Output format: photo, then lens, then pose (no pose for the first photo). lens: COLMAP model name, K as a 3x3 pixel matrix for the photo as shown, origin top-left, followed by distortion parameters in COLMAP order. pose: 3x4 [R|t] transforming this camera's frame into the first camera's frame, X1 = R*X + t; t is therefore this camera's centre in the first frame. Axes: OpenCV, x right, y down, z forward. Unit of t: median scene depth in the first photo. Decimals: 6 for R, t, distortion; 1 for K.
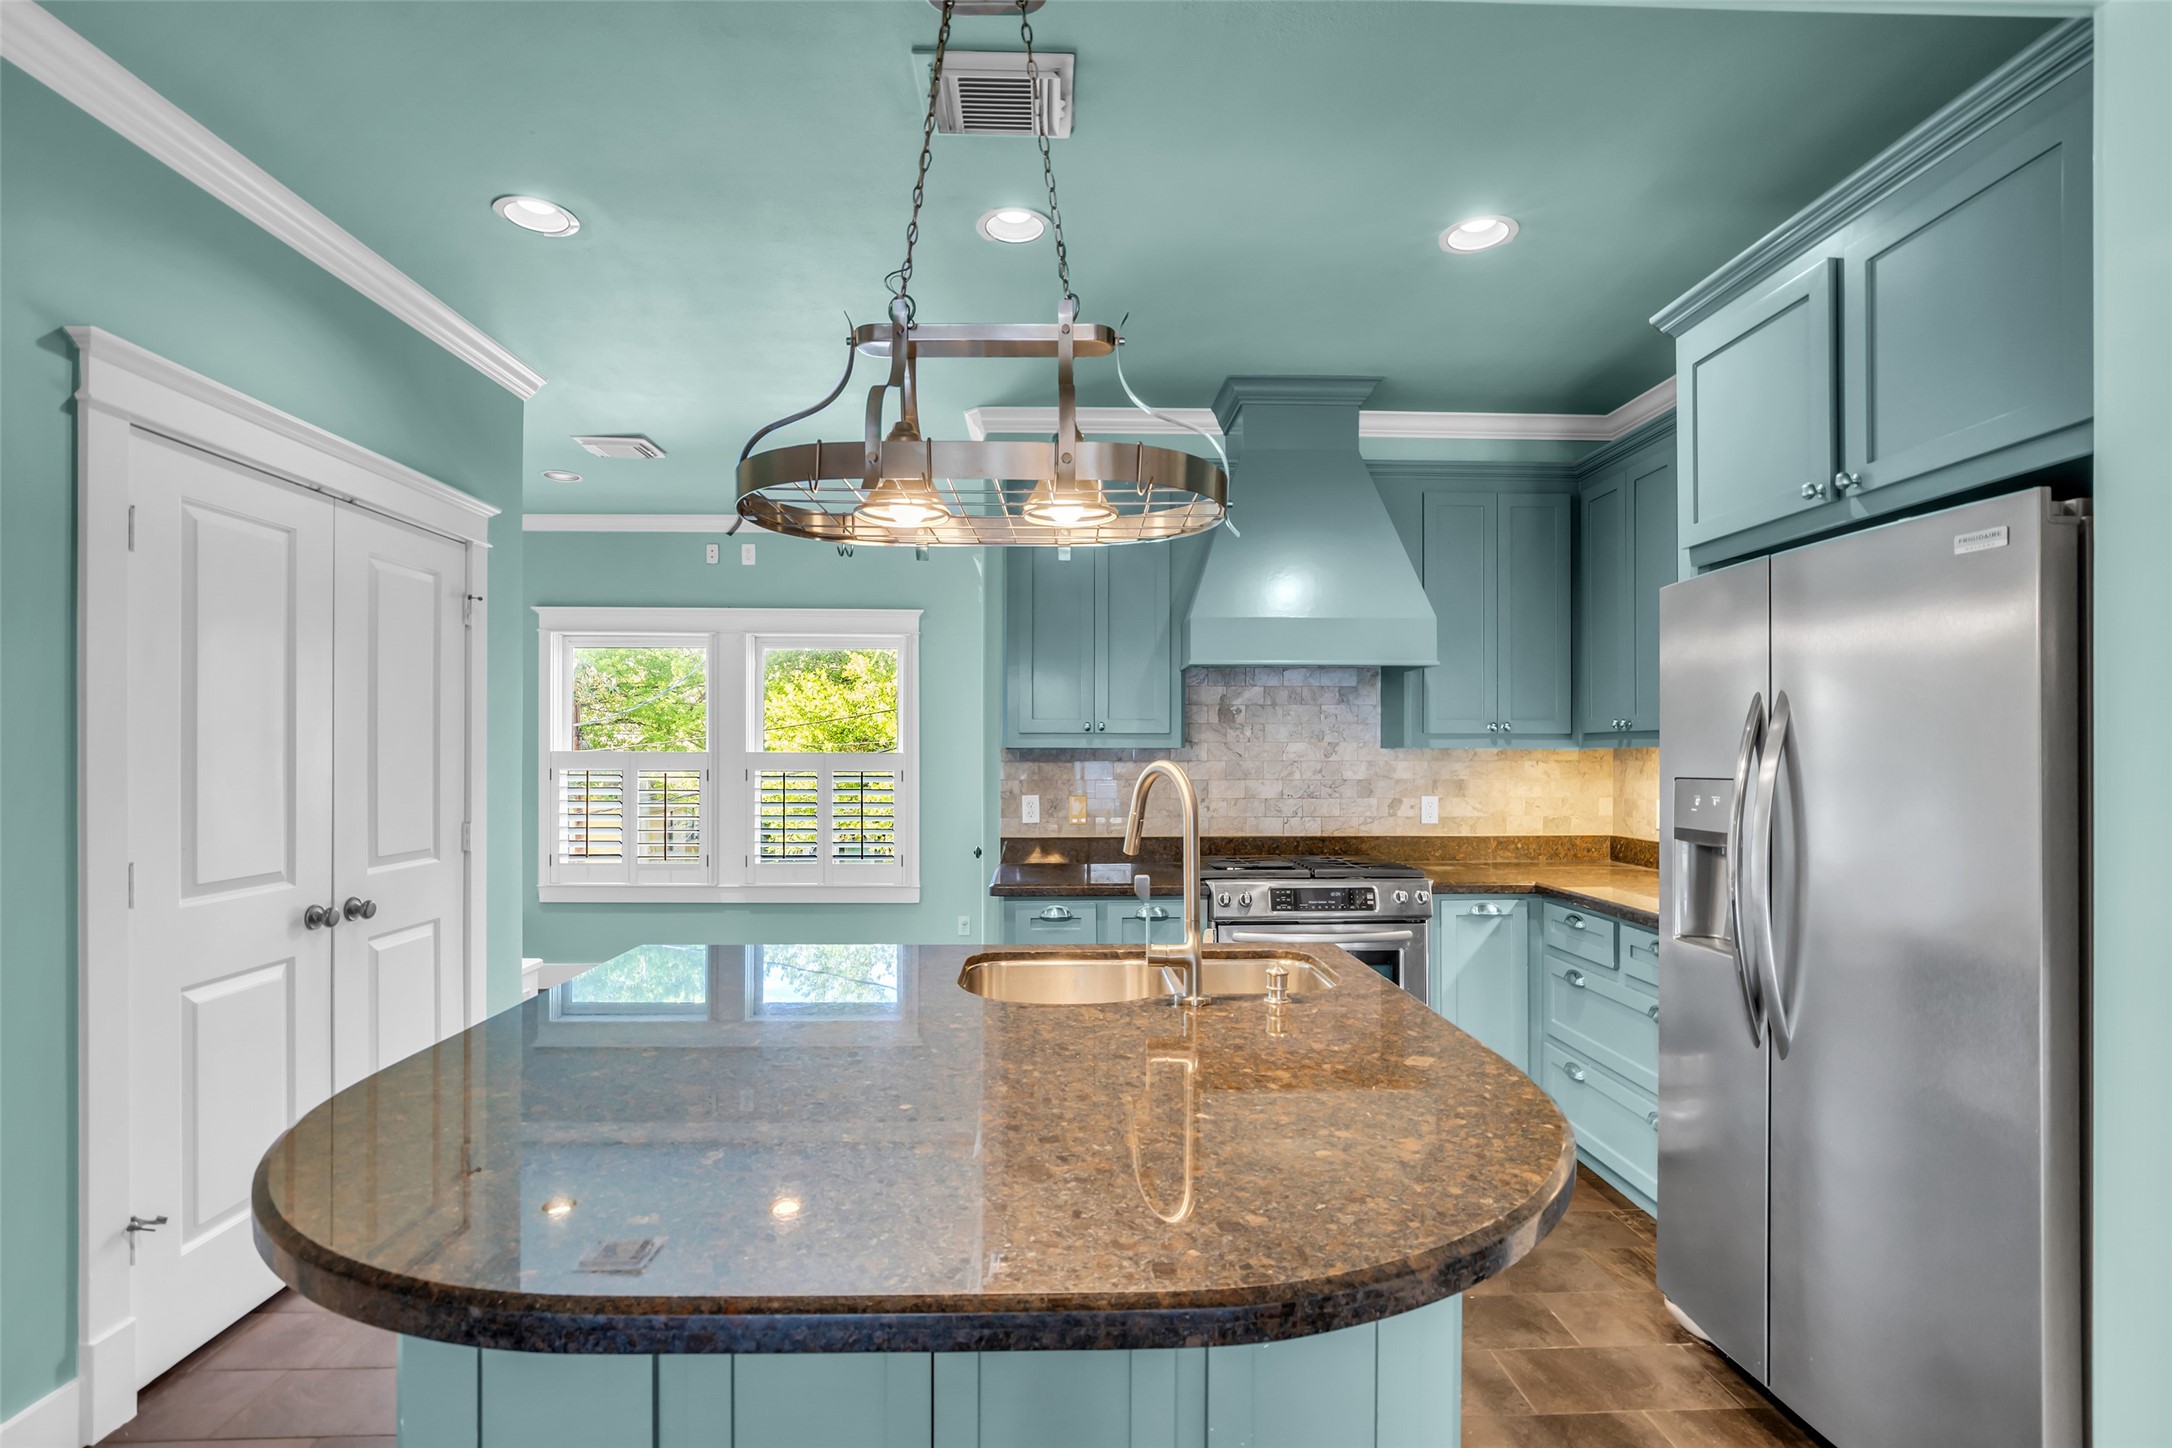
lens RADIAL K [[1007.1, 0, 1073.7], [0, 1007.1, 750.6], [0, 0, 1]] dist [-0.018574, 0.004009]
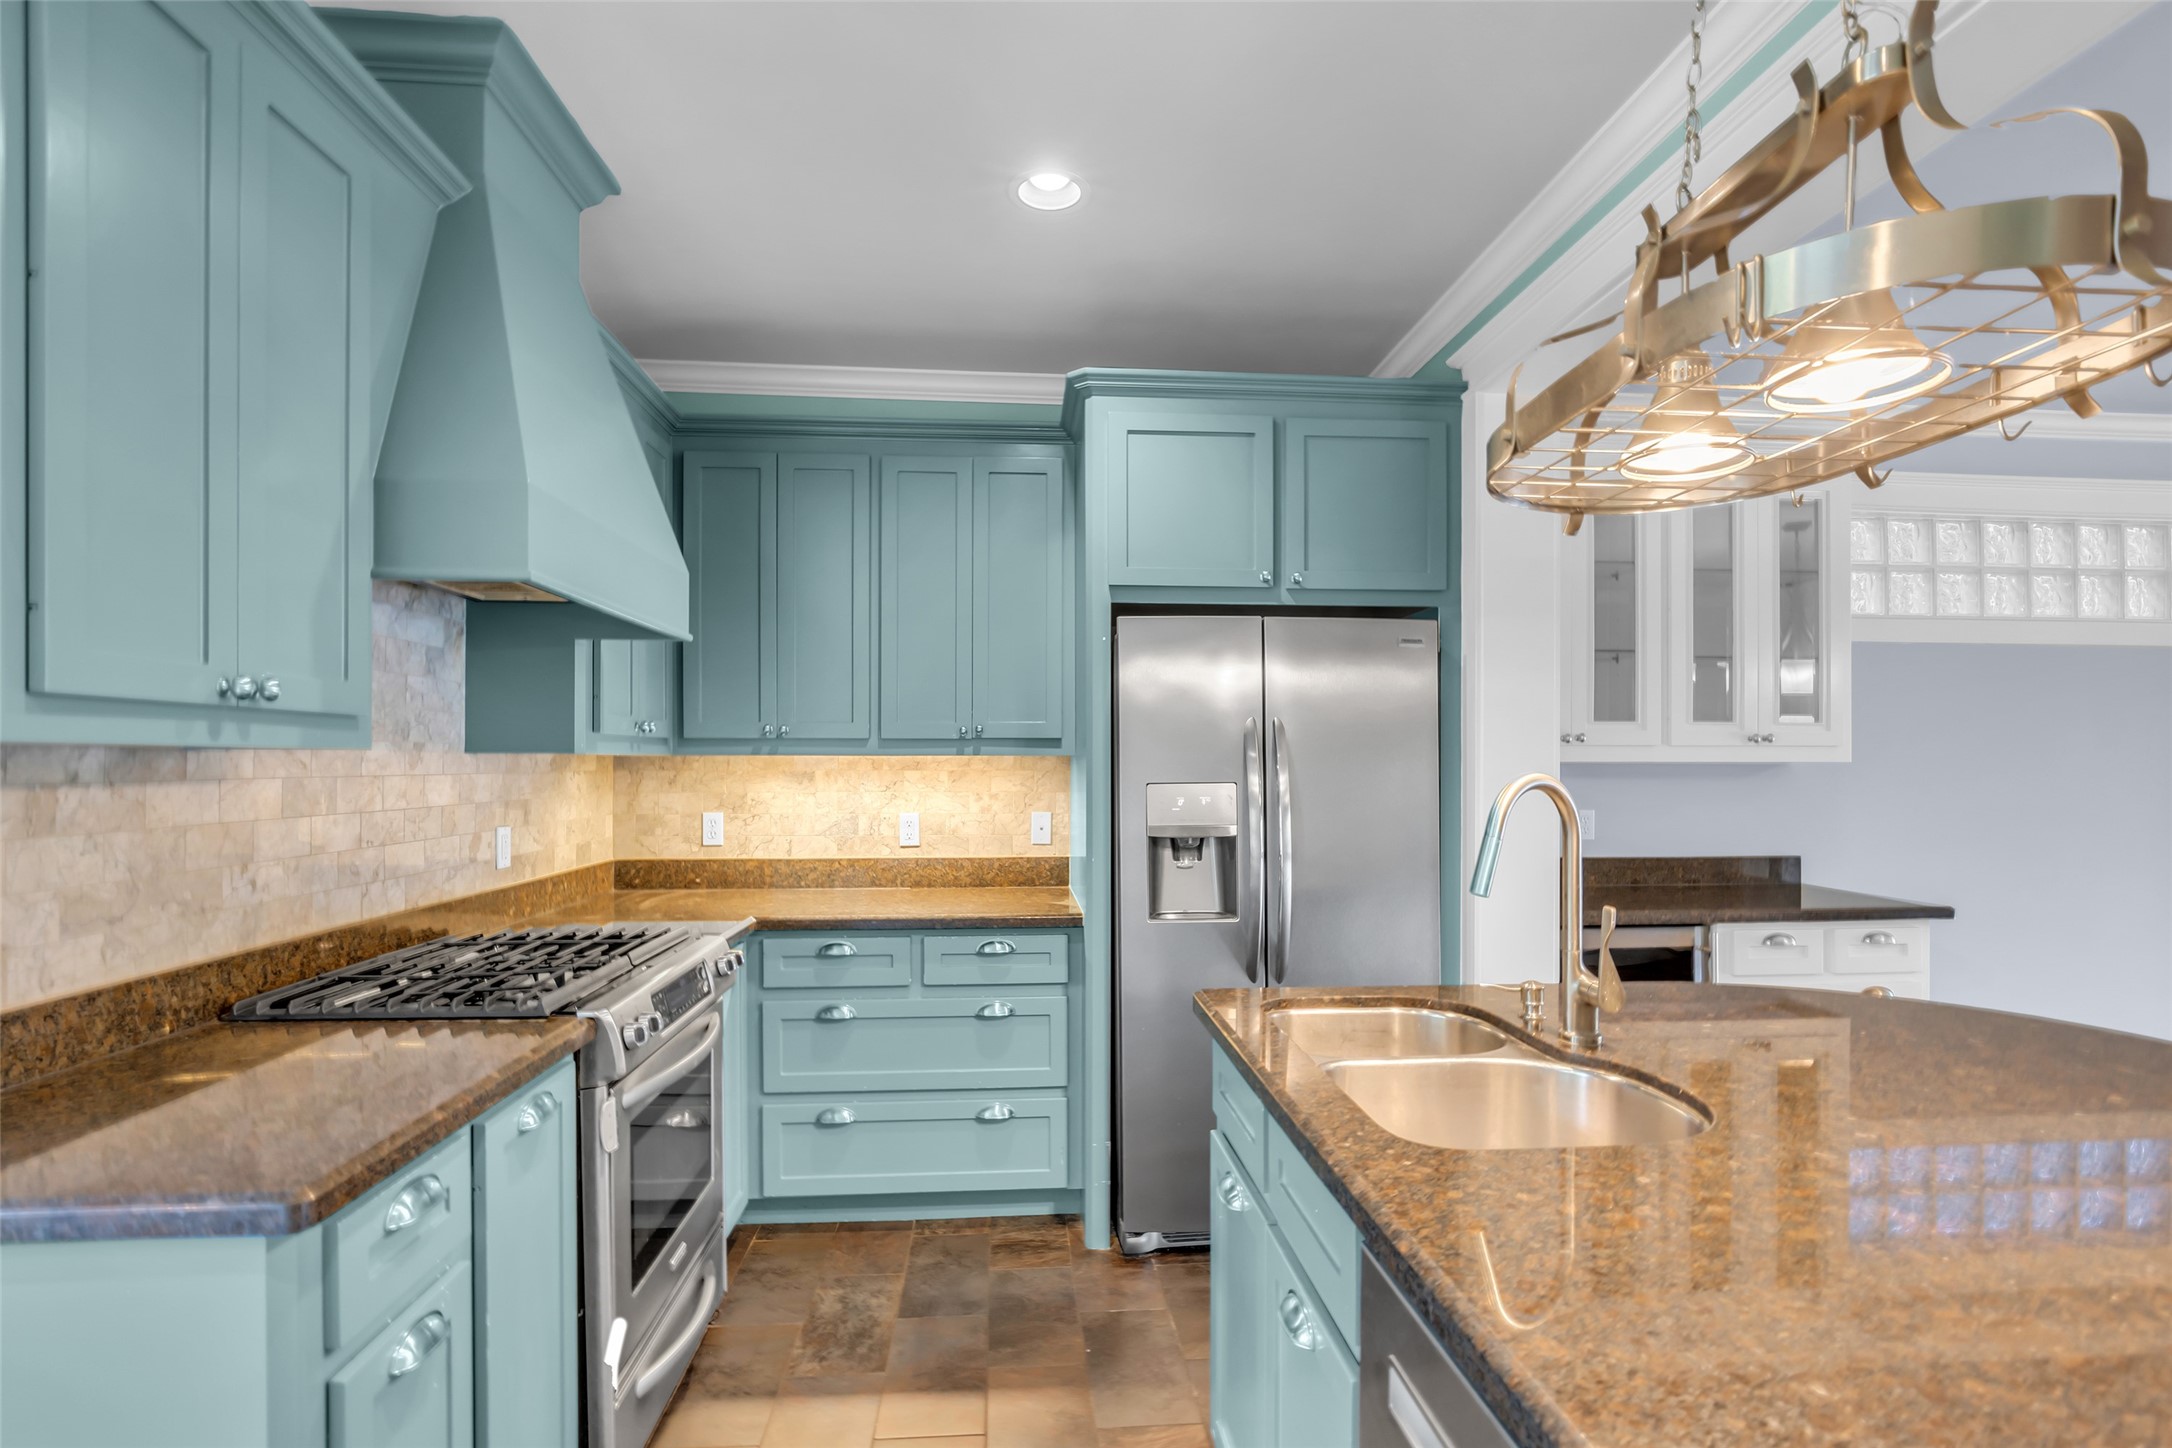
lens RADIAL K [[1007.1, 0, 1089.0], [0, 1007.1, 767.7], [0, 0, 1]] dist [-0.018574, 0.004009]
pose [[-0.056976, -0.005080, 0.998363, -0.362996], [-0.004366, 0.999979, 0.004839, 0.001765], [-0.998366, -0.004083, -0.056997, 0.727878]]
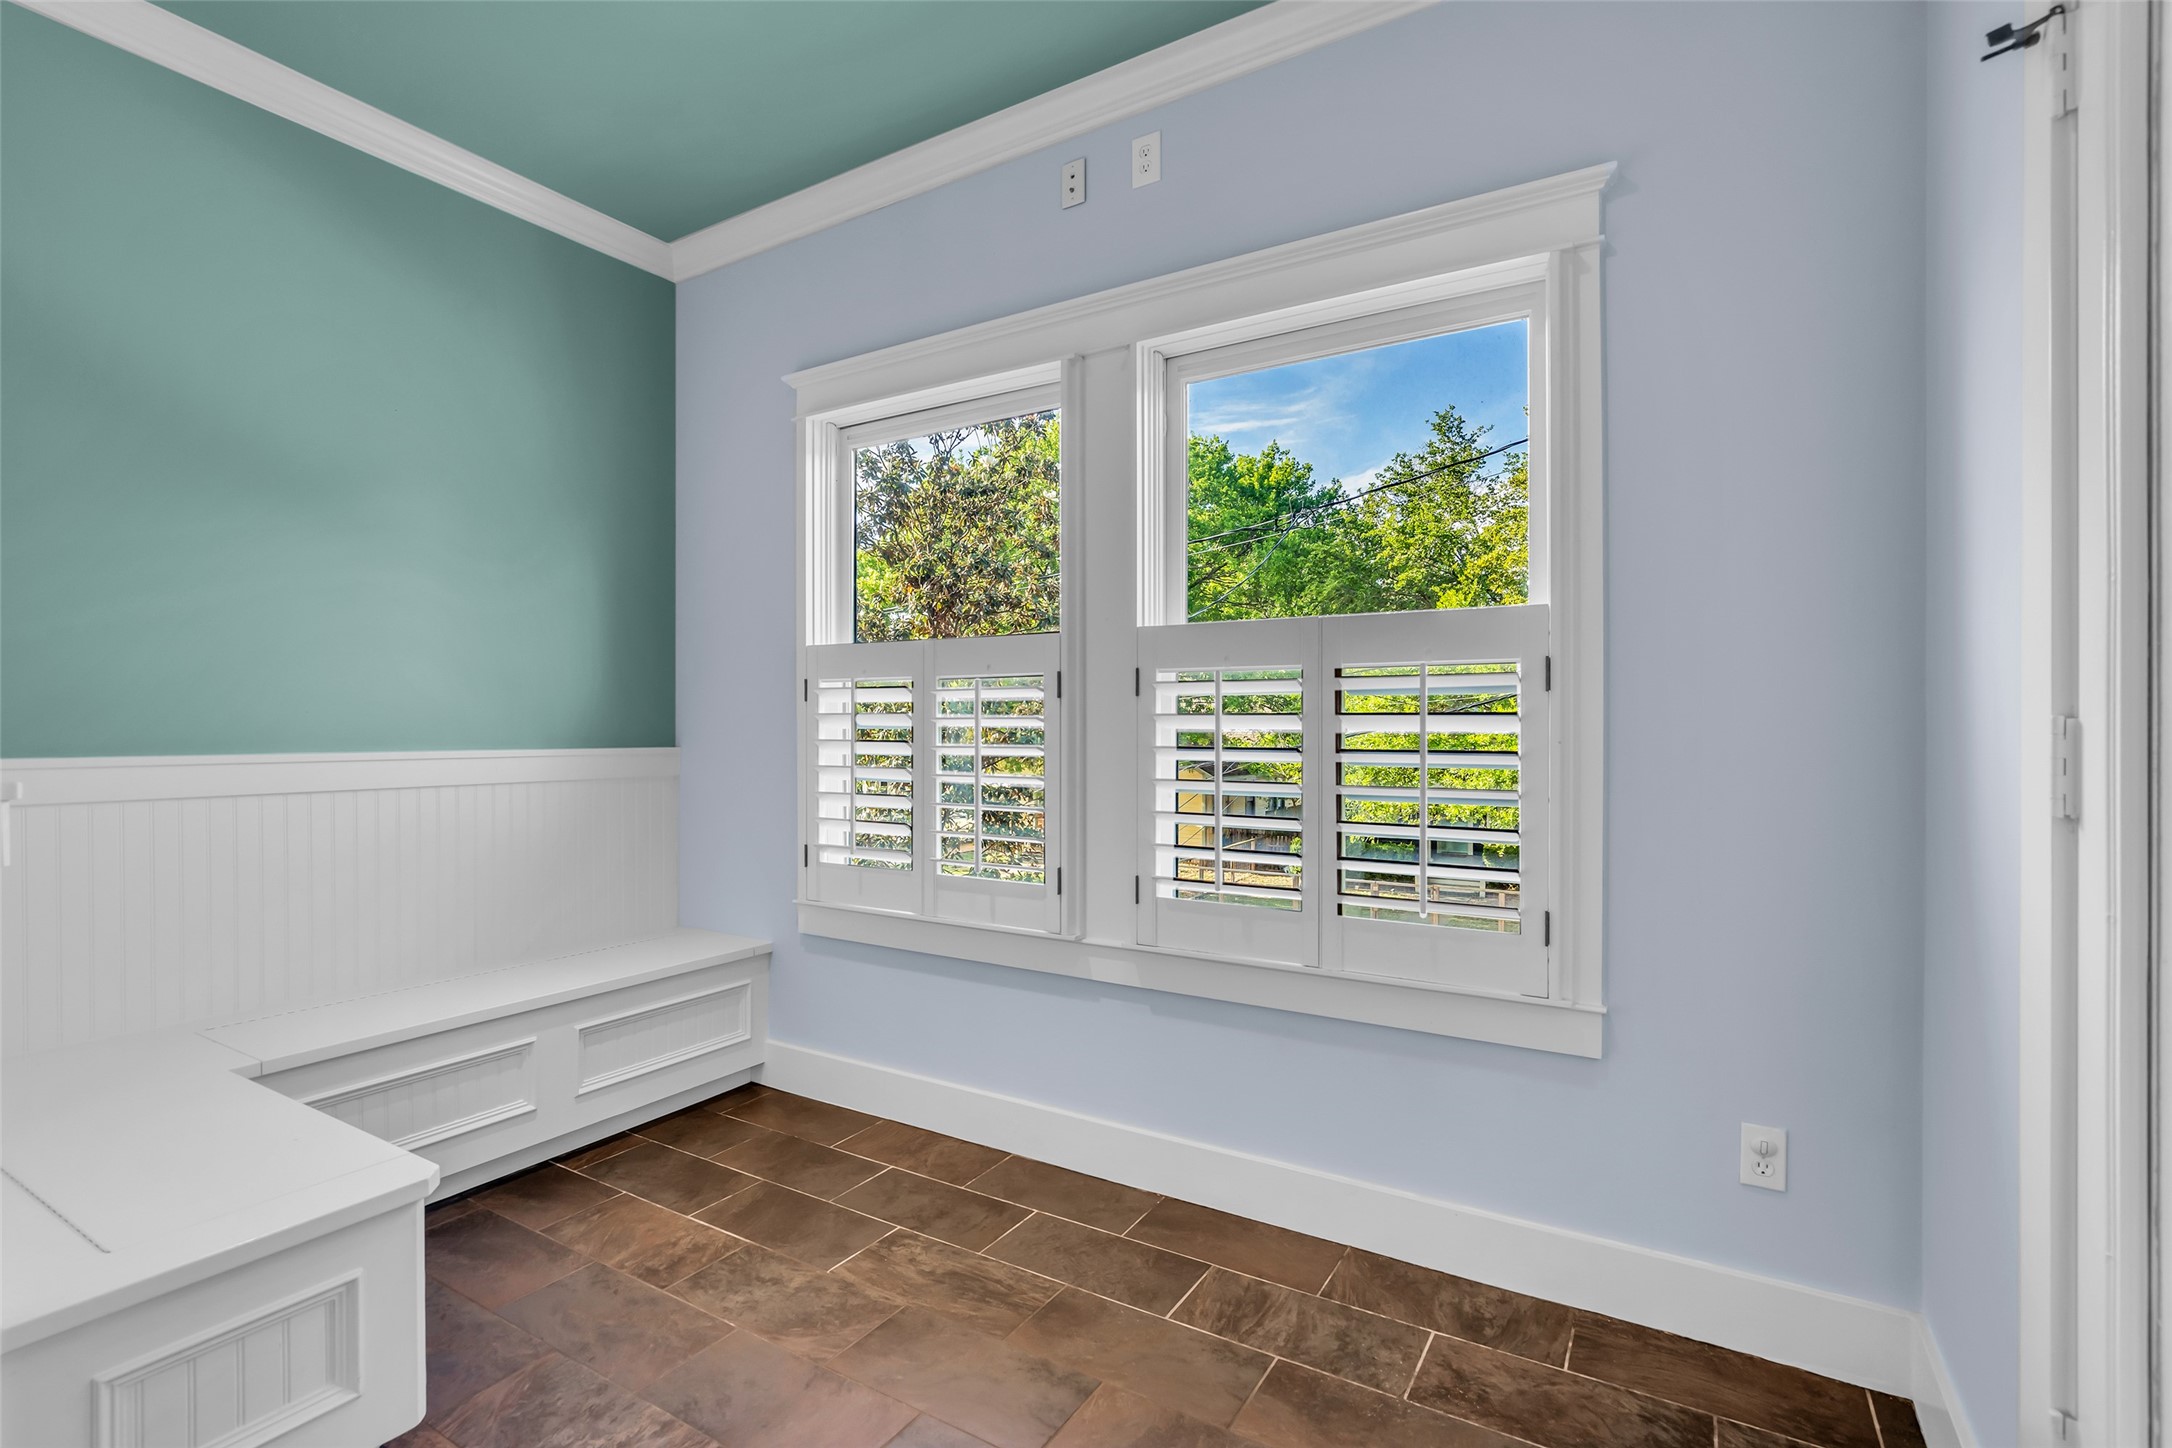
lens RADIAL K [[1007.1, 0, 1078.0], [0, 1007.1, 726.0], [0, 0, 1]] dist [-0.018574, 0.004009]
pose [[0.836807, -0.000516, -0.547498, -0.190635], [0.002029, 0.999996, 0.002159, 0.065959], [0.547495, -0.002918, 0.836804, 1.023957]]
